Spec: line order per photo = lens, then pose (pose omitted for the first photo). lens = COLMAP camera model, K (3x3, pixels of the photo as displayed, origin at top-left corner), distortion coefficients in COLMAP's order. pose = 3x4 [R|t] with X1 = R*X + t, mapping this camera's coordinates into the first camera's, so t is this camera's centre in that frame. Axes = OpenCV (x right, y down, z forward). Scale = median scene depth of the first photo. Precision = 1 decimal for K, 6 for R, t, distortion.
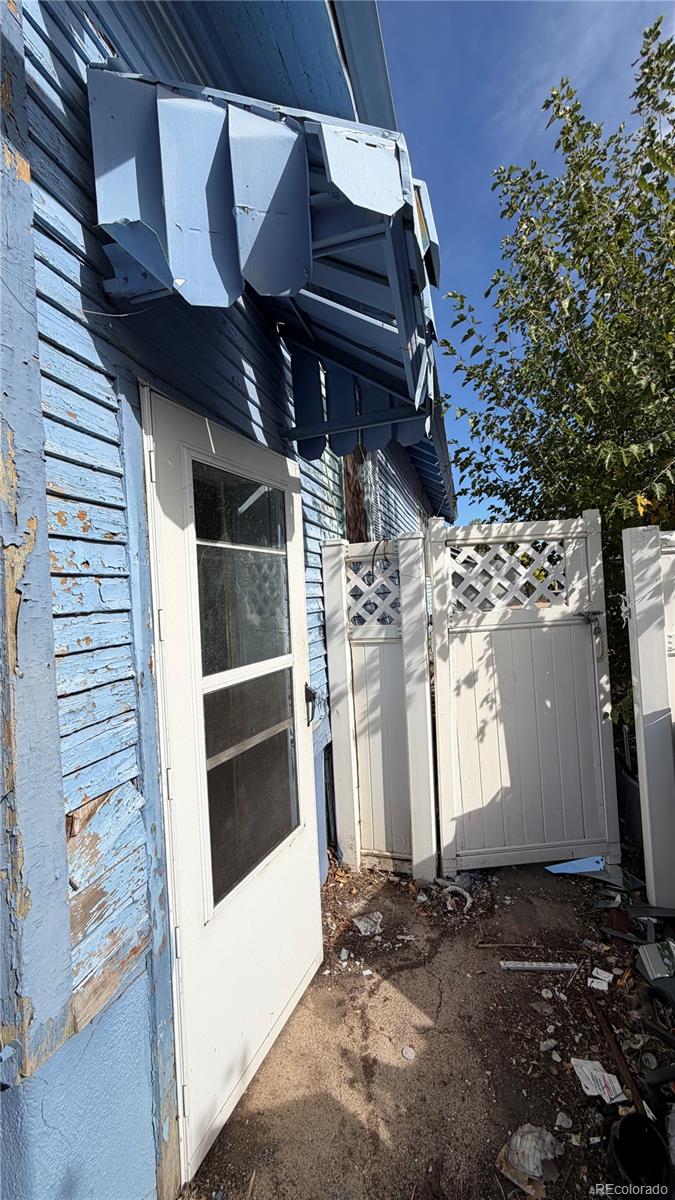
lens RADIAL K [[481.2, 0, 341.2], [0, 481.2, 594.8], [0, 0, 1]] dist [0.000367, -0.000318]
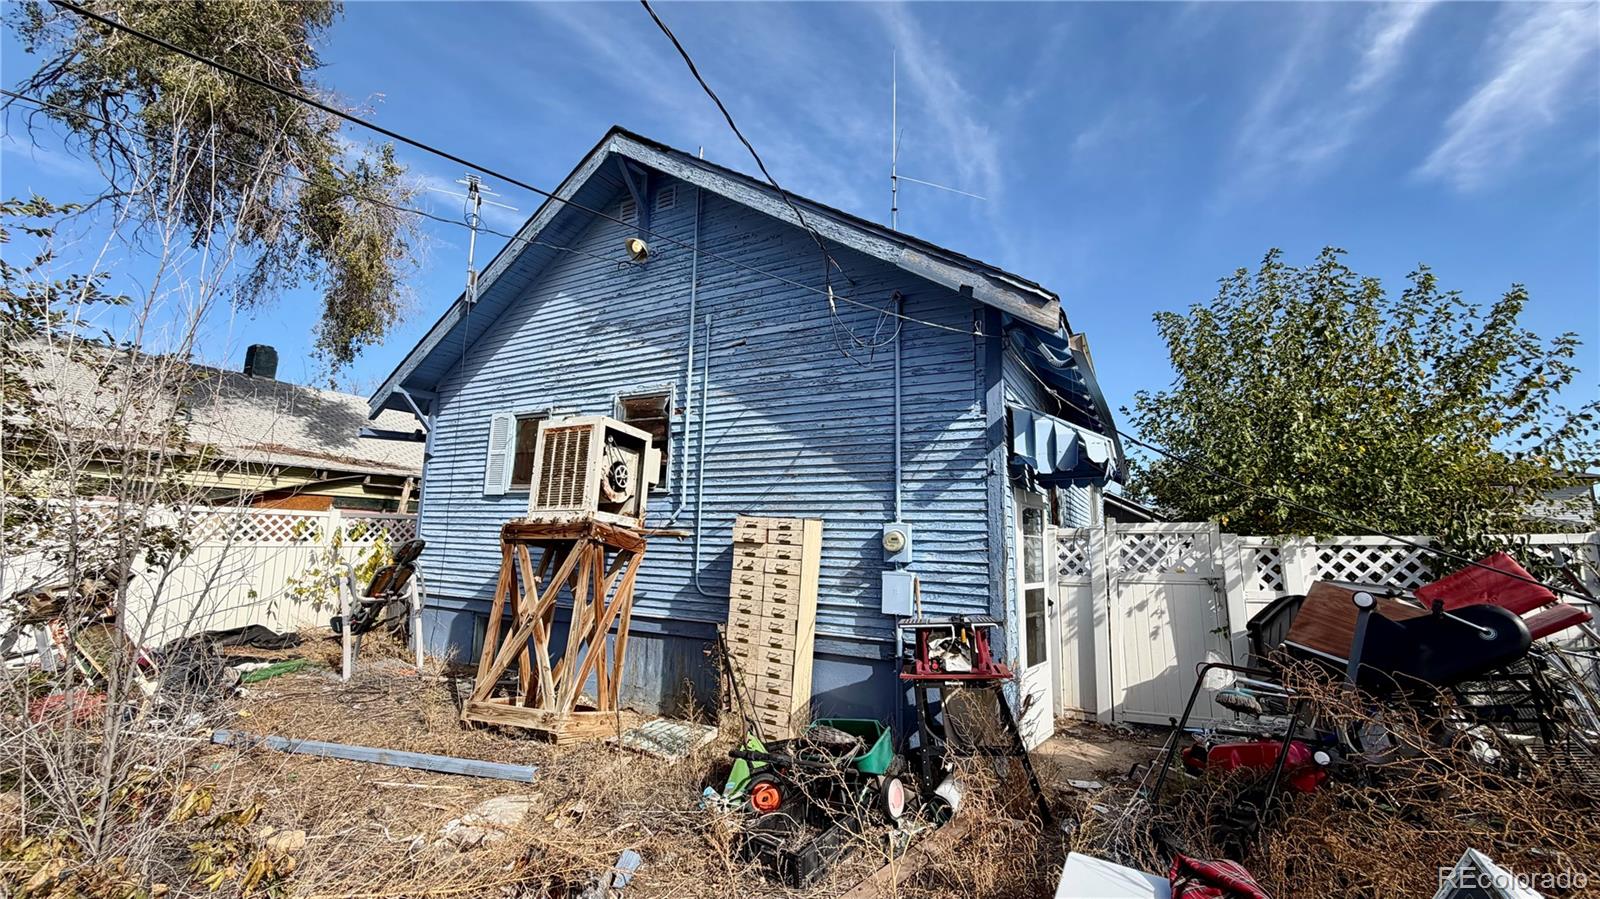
lens RADIAL K [[641.5, 0, 794.8], [0, 641.5, 449.0], [0, 0, 1]] dist [0.000367, -0.000318]
pose [[0.967698, 0.032997, -0.249944, -0.429634], [-0.068504, 0.988512, -0.134725, -0.010129], [0.242628, 0.147495, 0.958841, -1.943475]]
